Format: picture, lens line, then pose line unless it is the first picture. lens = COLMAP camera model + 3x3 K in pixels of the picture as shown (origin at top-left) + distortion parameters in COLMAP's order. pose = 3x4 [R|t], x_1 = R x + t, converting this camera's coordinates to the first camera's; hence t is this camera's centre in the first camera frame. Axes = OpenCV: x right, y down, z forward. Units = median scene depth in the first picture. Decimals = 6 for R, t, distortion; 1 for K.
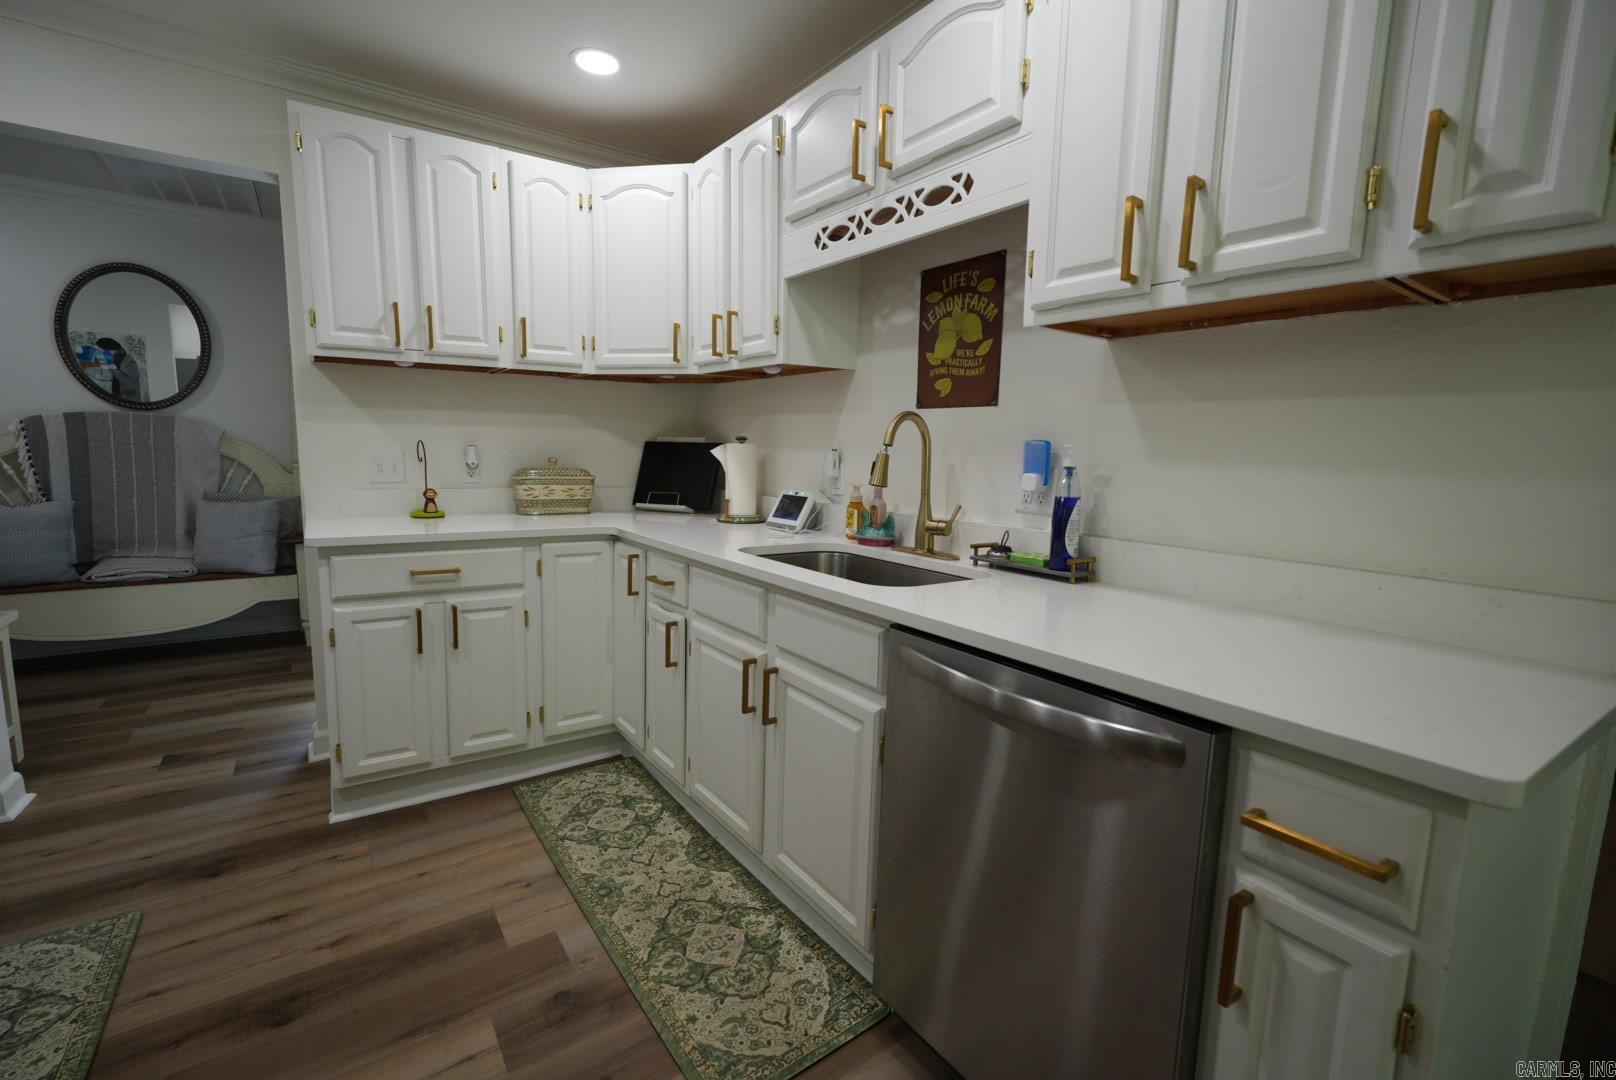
lens RADIAL K [[710.9, 0, 807.2], [0, 710.9, 538.9], [0, 0, 1]] dist [-0.004626, 0.001562]
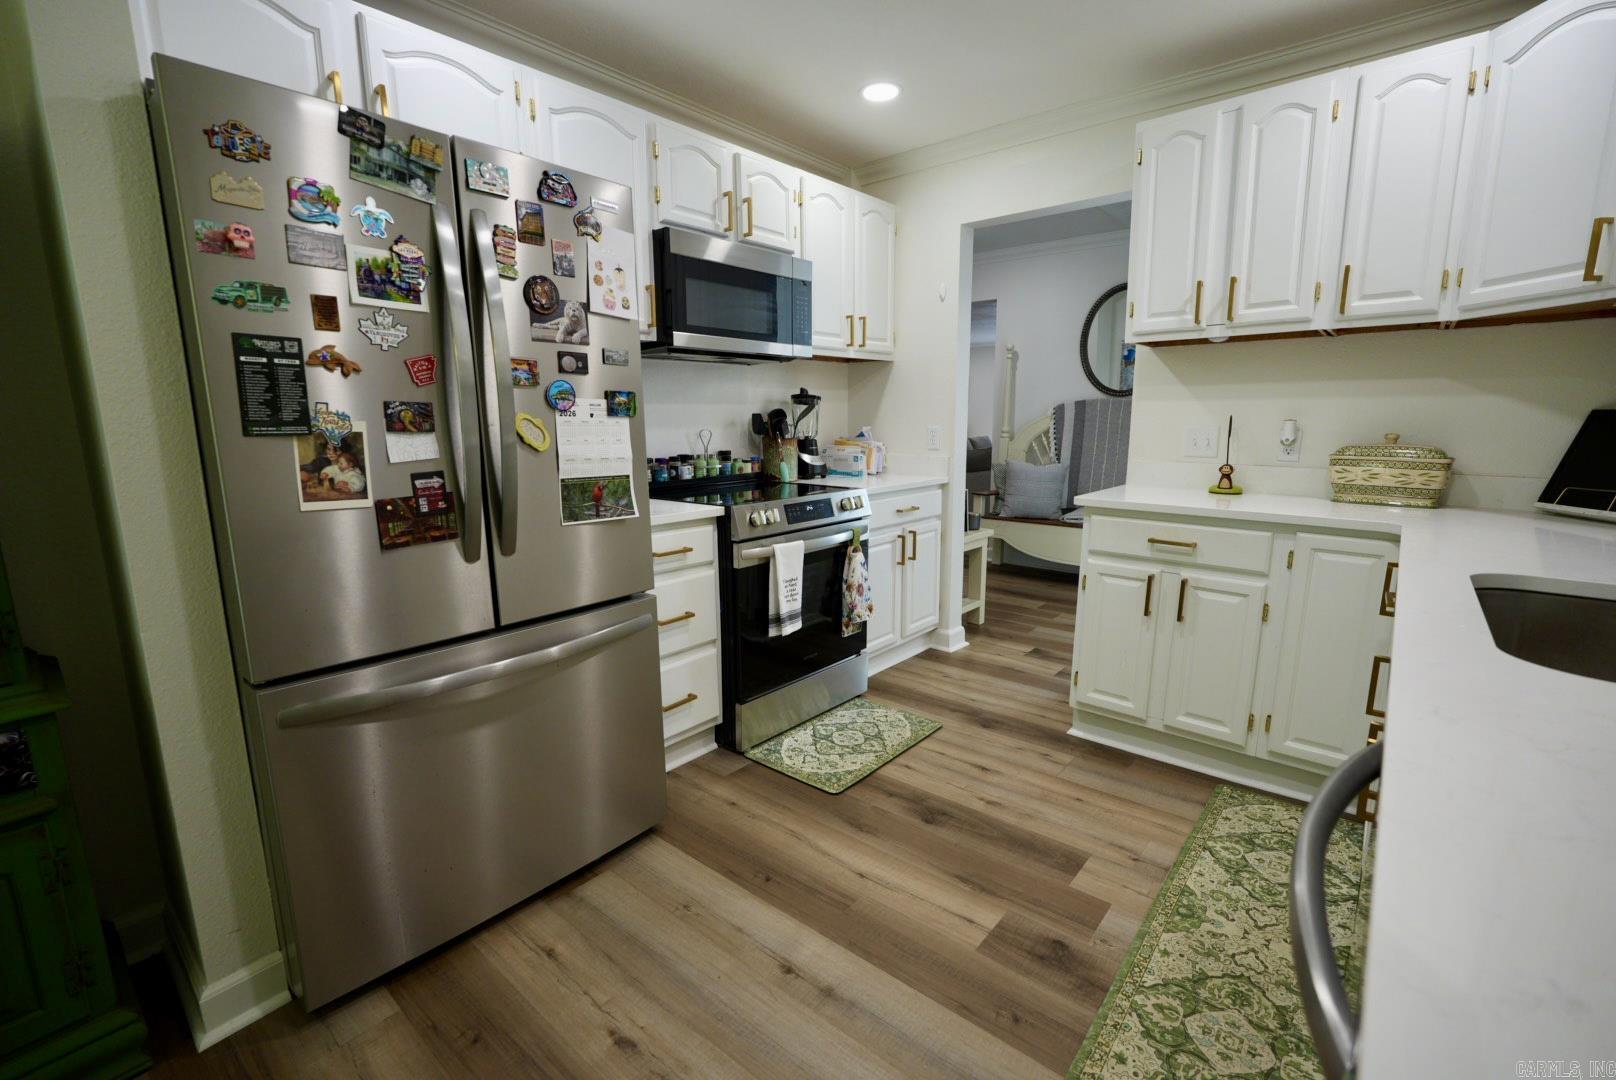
lens RADIAL K [[710.9, 0, 808.0], [0, 710.9, 539.9], [0, 0, 1]] dist [-0.004626, 0.001562]
pose [[0.250789, 0.145779, -0.957002, 0.343631], [-0.117422, 0.985877, 0.119406, -0.020028], [0.960894, 0.082428, 0.264365, 0.227567]]
